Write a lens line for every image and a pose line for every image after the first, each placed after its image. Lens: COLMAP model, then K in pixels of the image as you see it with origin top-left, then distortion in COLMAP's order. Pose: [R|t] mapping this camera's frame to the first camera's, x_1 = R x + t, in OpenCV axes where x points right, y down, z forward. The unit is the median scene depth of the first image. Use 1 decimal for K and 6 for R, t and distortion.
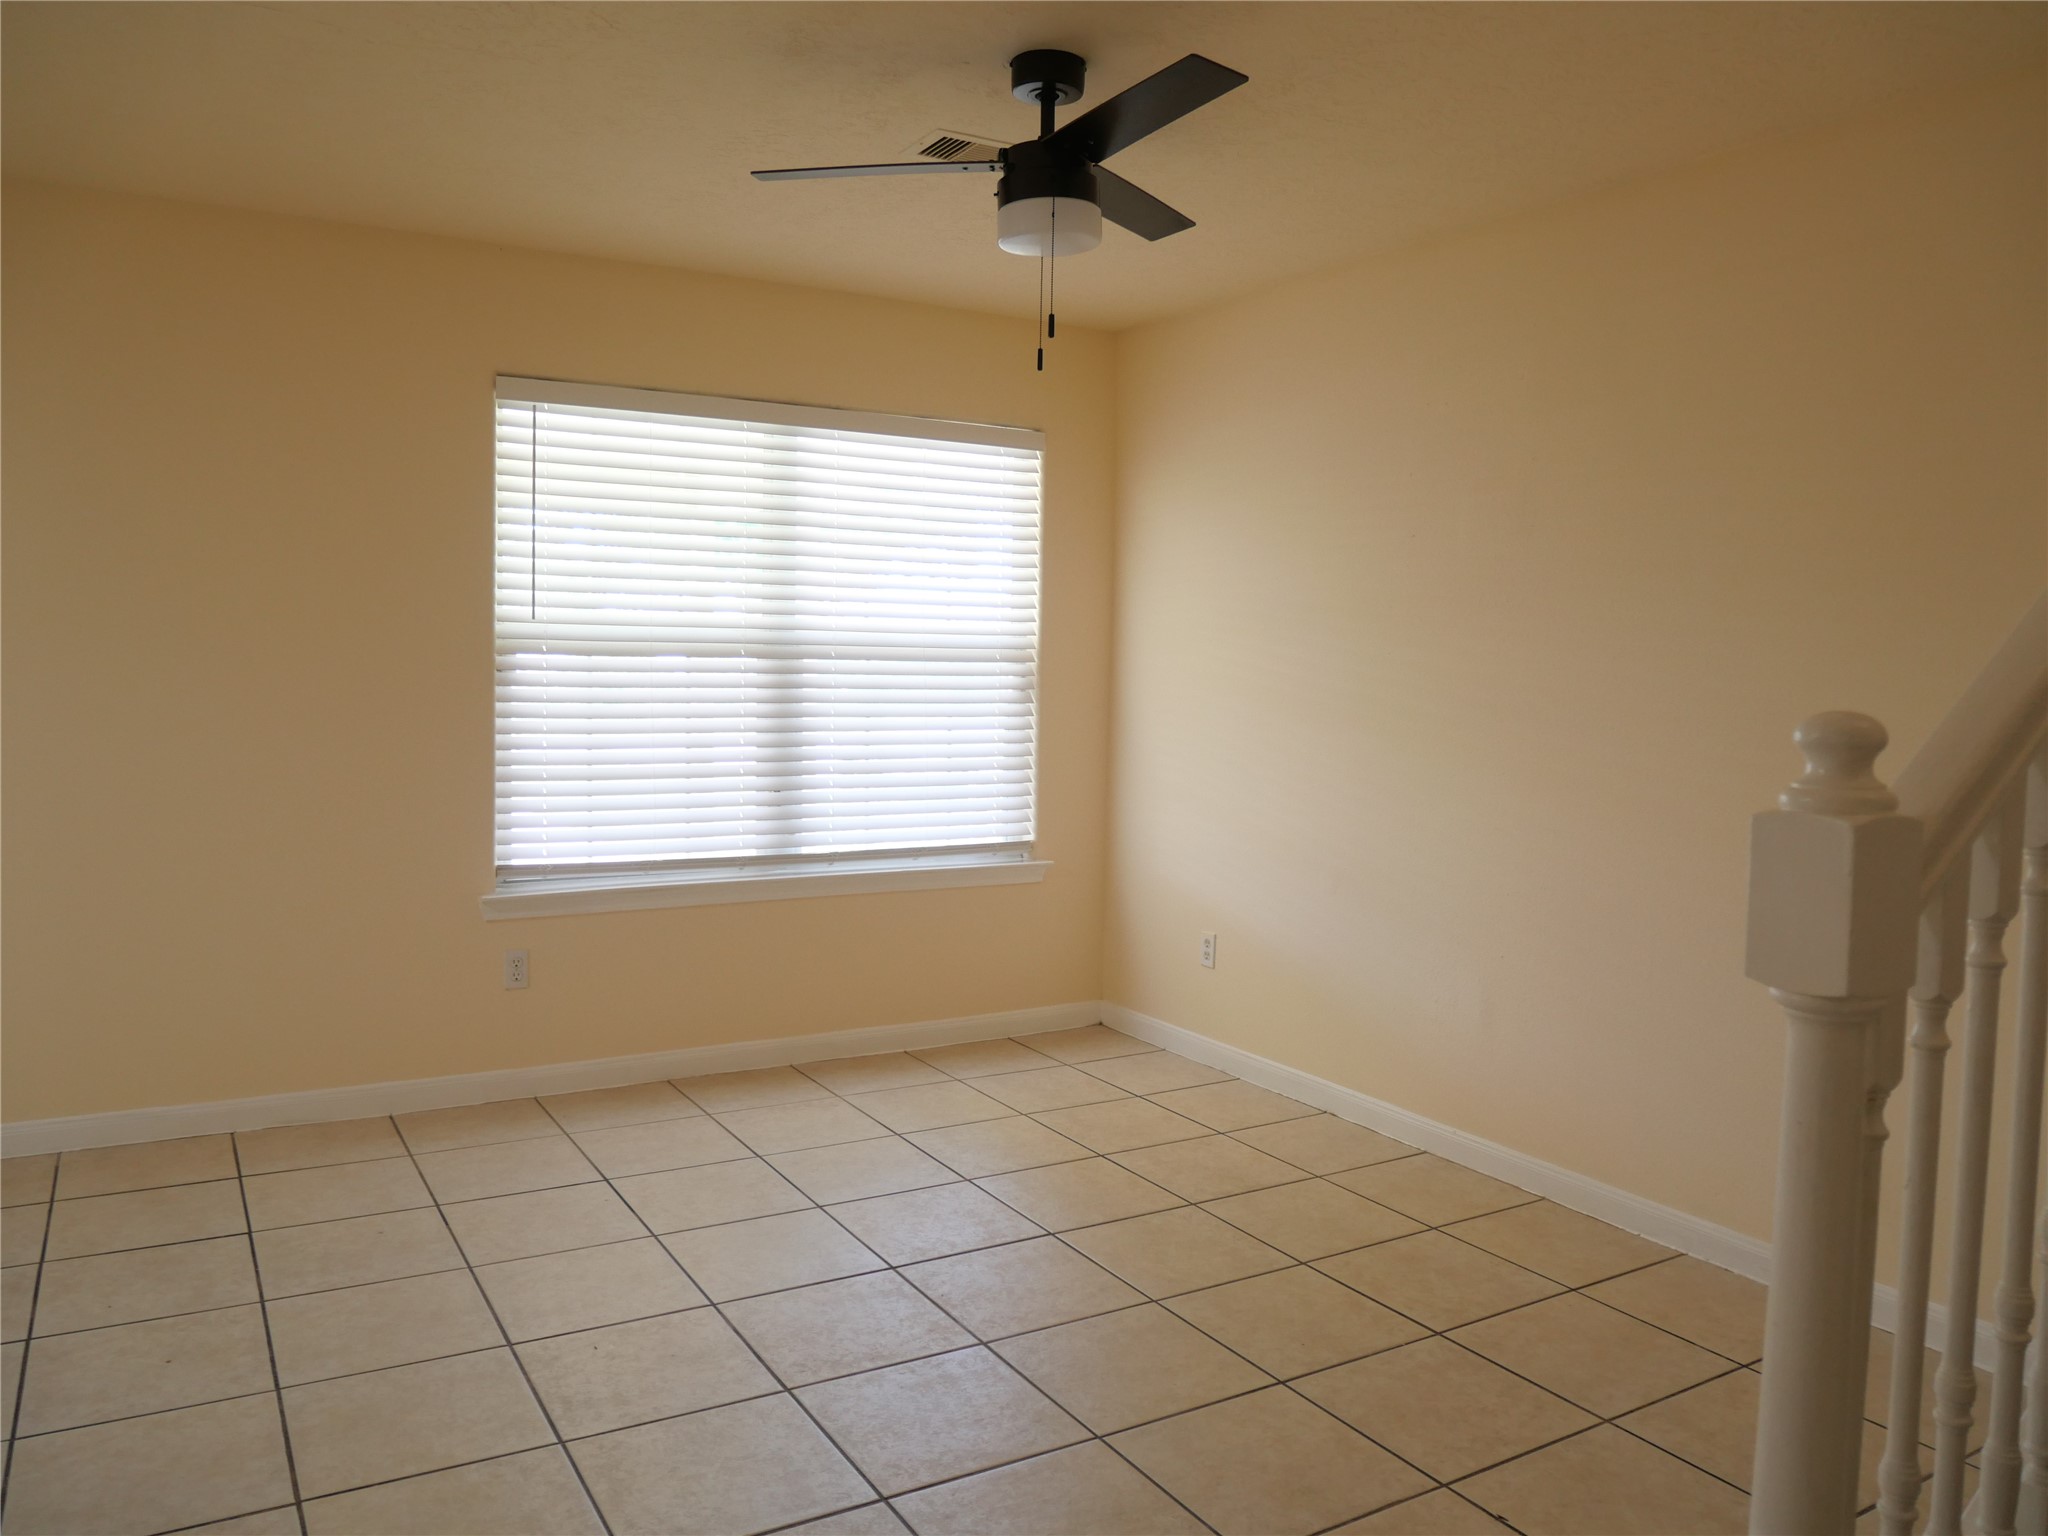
lens RADIAL K [[1475.3, 0, 1024.0], [0, 1475.3, 768.0], [0, 0, 1]] dist [-0.068877, 0.002474]
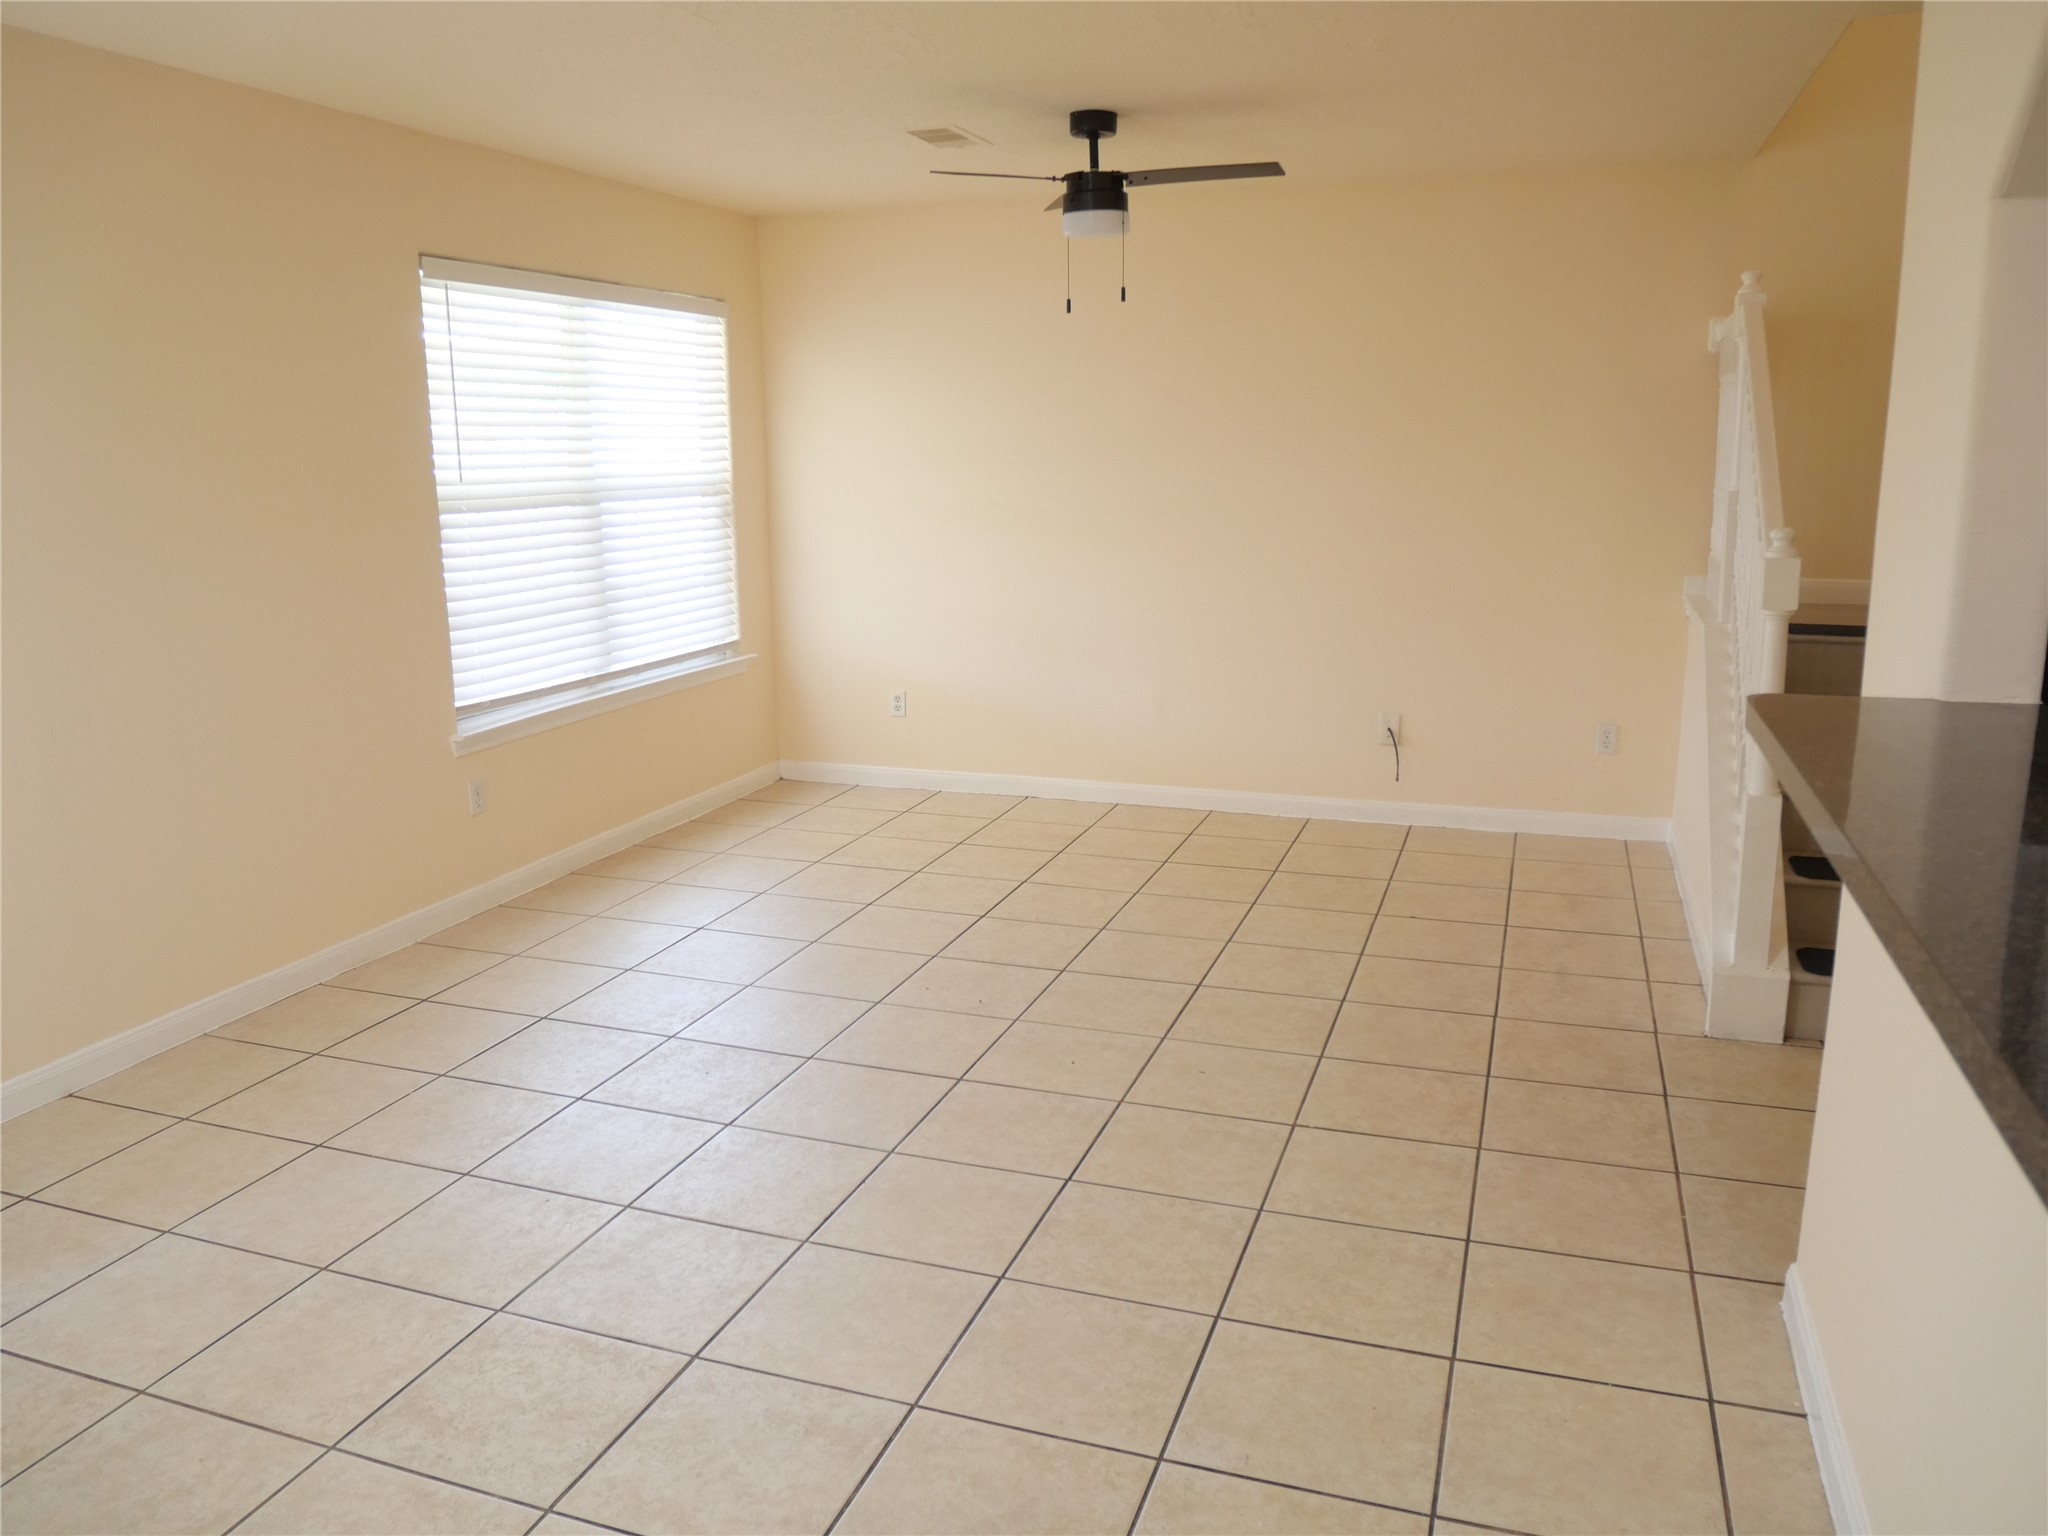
lens RADIAL K [[1495.9, 0, 1027.2], [0, 1495.9, 762.7], [0, 0, 1]] dist [-0.069426, 0.040670]
pose [[0.766471, -0.159796, 0.622083, -0.661068], [0.071451, 0.983758, 0.164666, -0.041728], [-0.638292, -0.081763, 0.765440, -0.132176]]
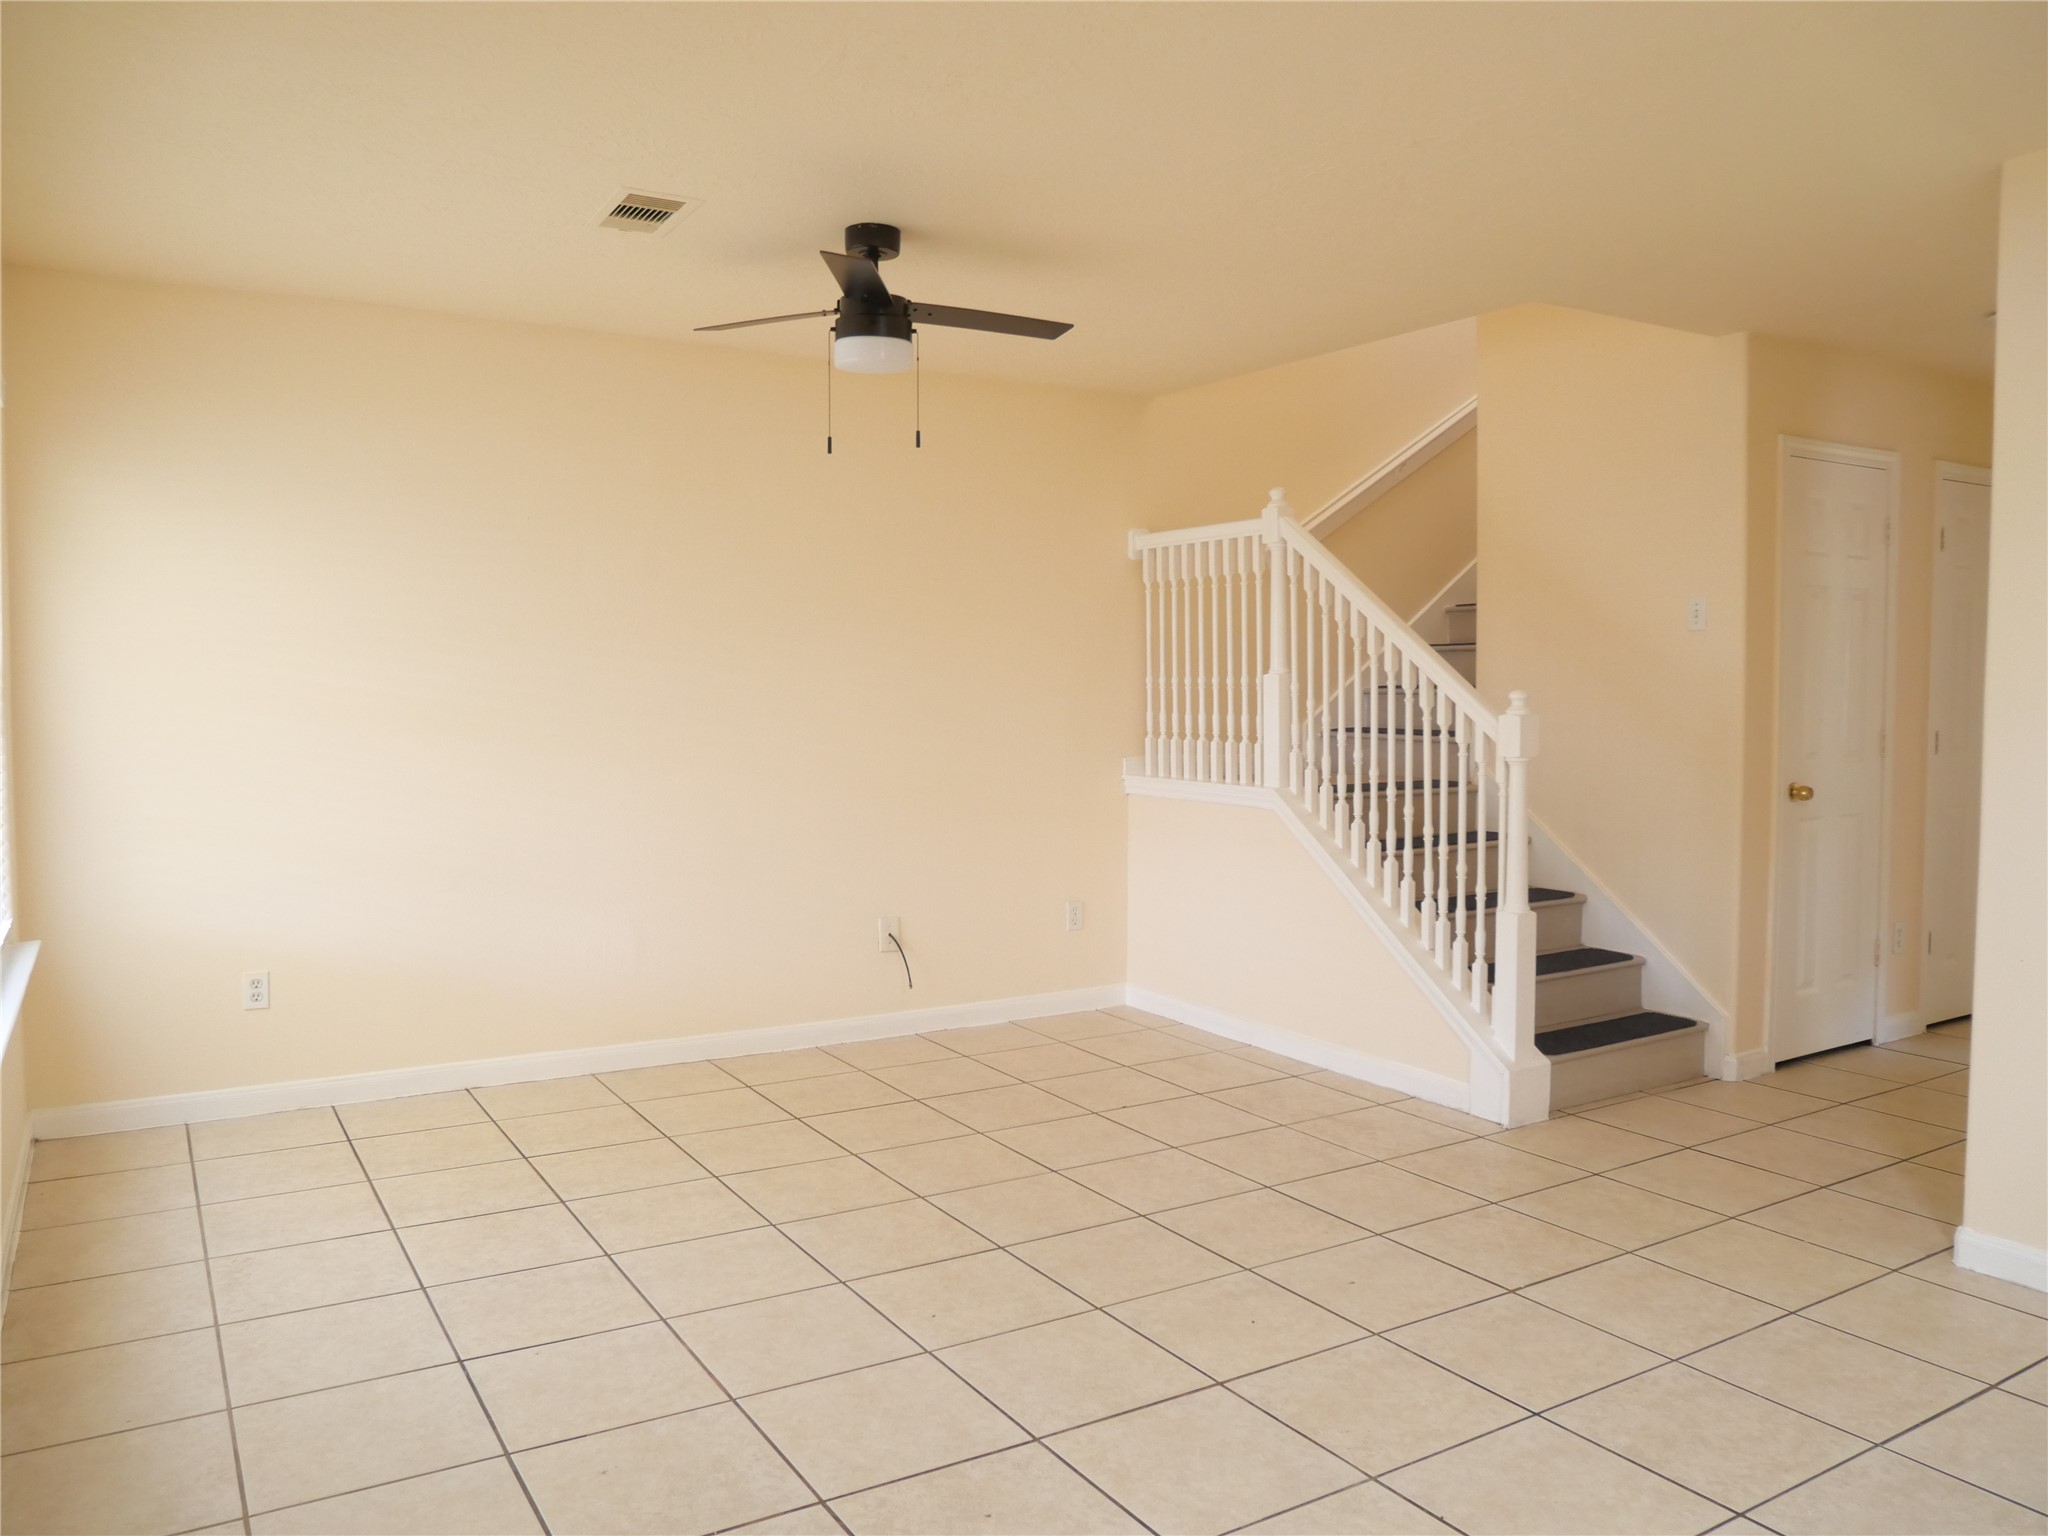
lens RADIAL K [[1498.3, 0, 1021.4], [0, 1498.3, 765.1], [0, 0, 1]] dist [-0.072370, 0.029127]
pose [[-0.006953, -0.072618, 0.997336, -0.806917], [0.071283, 0.994786, 0.072929, -0.051945], [-0.997432, 0.071600, -0.001741, 0.524826]]
